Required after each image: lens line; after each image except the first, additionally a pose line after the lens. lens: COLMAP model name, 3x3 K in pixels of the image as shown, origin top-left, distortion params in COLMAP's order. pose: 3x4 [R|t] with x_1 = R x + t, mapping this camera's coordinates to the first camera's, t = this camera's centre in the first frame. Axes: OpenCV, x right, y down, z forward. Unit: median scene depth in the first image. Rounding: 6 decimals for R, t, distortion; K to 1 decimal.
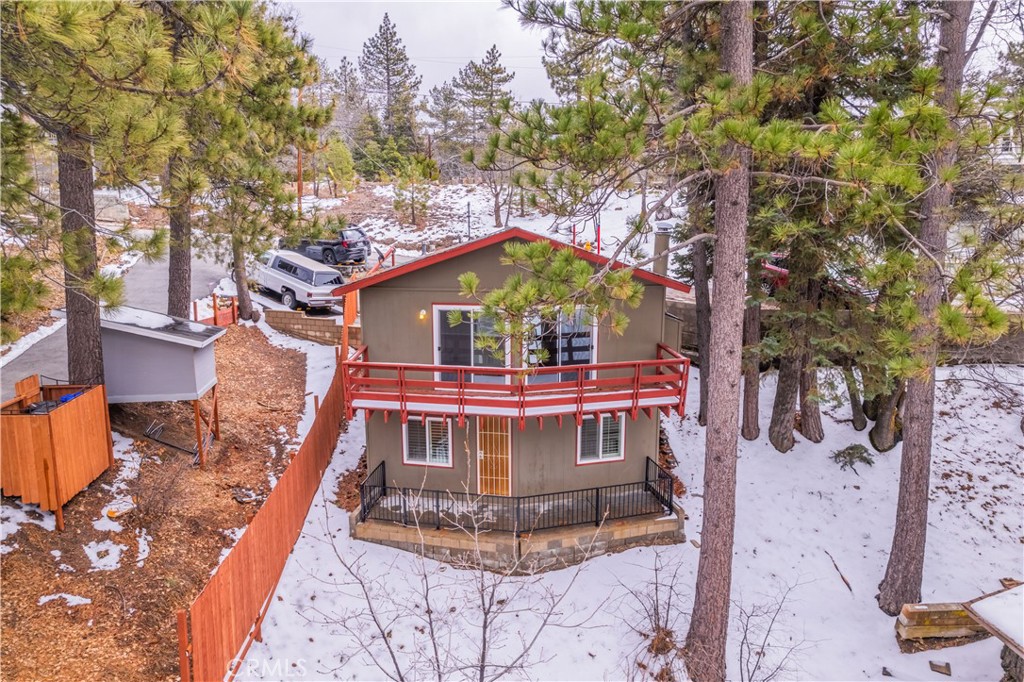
lens RADIAL K [[649.5, 0, 513.6], [0, 649.5, 339.0], [0, 0, 1]] dist [-0.021815, 0.013718]
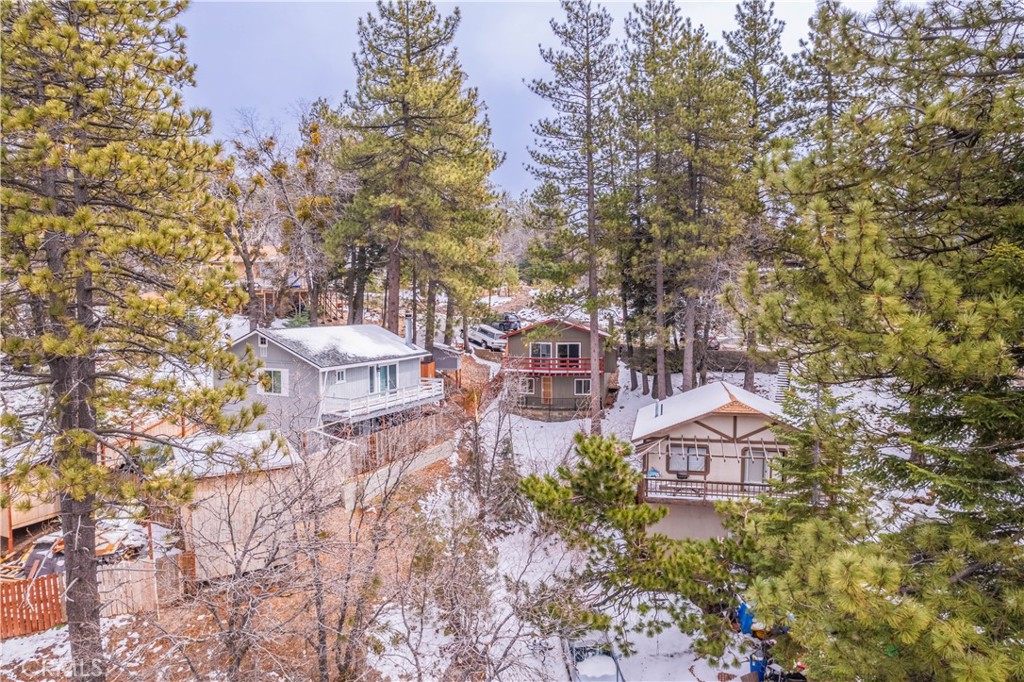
lens RADIAL K [[649.5, 0, 511.4], [0, 649.5, 341.5], [0, 0, 1]] dist [-0.021815, 0.013718]
pose [[0.961924, 0.015462, -0.272879, 0.600136], [-0.045413, 0.993562, -0.103786, 0.255607], [0.269518, 0.112226, 0.956434, -1.886274]]
